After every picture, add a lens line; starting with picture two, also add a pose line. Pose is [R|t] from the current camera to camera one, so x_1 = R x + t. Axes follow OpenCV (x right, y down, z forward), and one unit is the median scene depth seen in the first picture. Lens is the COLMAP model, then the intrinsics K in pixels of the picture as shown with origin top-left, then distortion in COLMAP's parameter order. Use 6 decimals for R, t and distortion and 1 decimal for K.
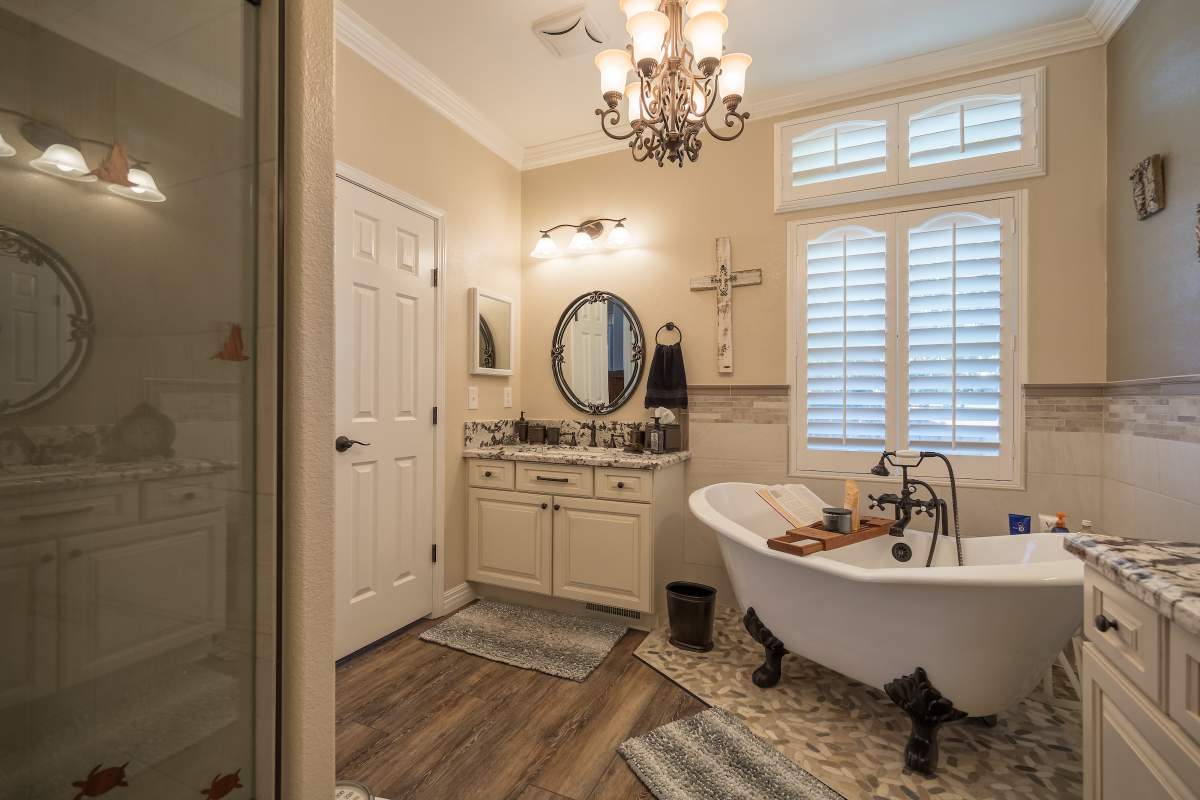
lens RADIAL K [[512.1, 0, 600.0], [0, 512.1, 400.0], [0, 0, 1]] dist [0.000602, 0.000043]
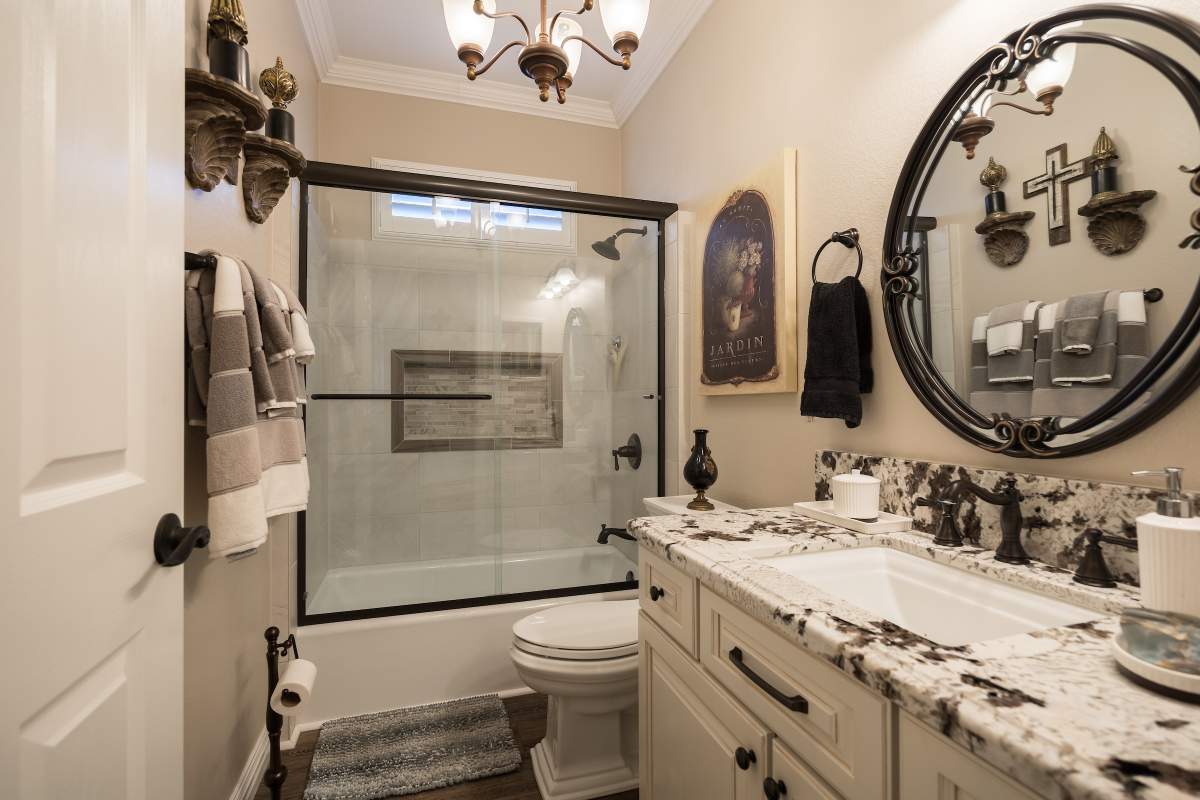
lens RADIAL K [[556.3, 0, 600.0], [0, 556.3, 400.0], [0, 0, 1]] dist [-0.001695, -0.000144]
pose [[0.680749, -0.012625, -0.732408, 0.064481], [0.006365, 0.999916, -0.011321, -0.000501], [0.732489, 0.003045, 0.680772, 0.656769]]
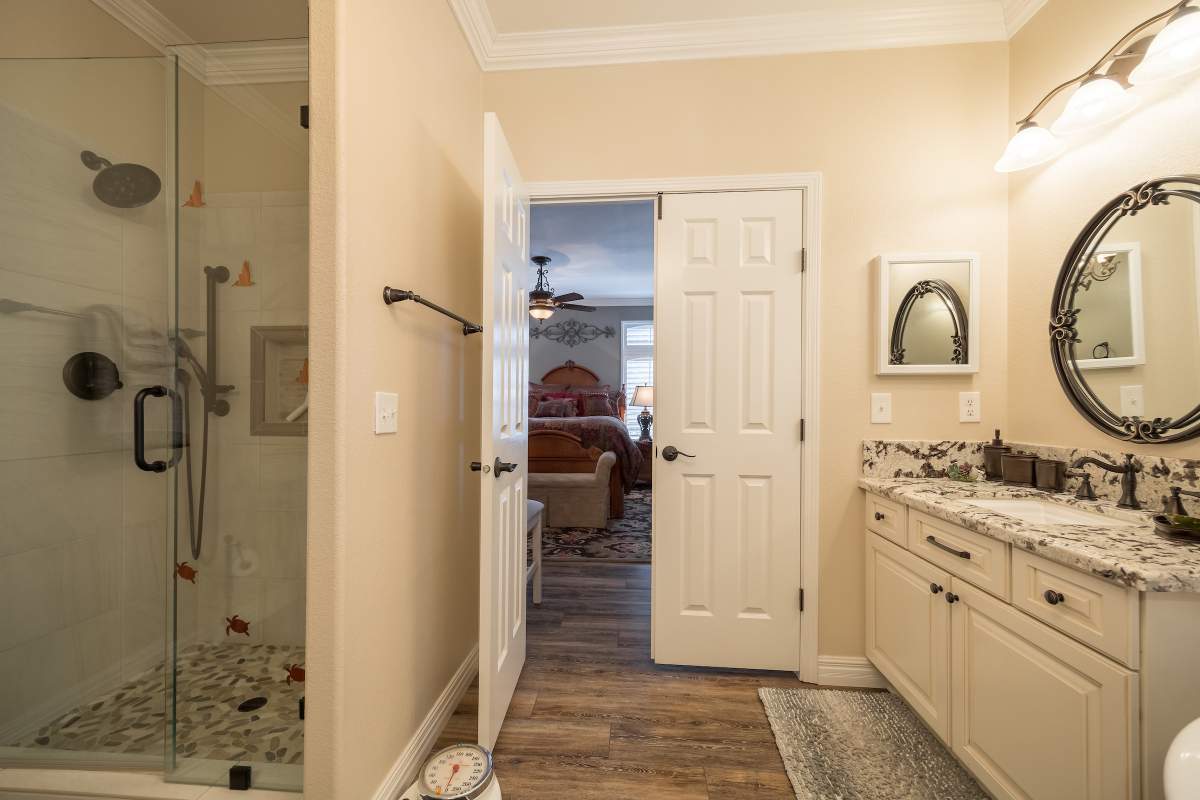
lens RADIAL K [[482.6, 0, 597.2], [0, 482.6, 406.0], [0, 0, 1]] dist [0.011090, 0.000136]
pose [[0.350444, -0.007337, -0.936555, 0.260317], [-0.001541, 0.999963, -0.008411, -0.000281], [0.936582, 0.004391, 0.350420, 0.392362]]
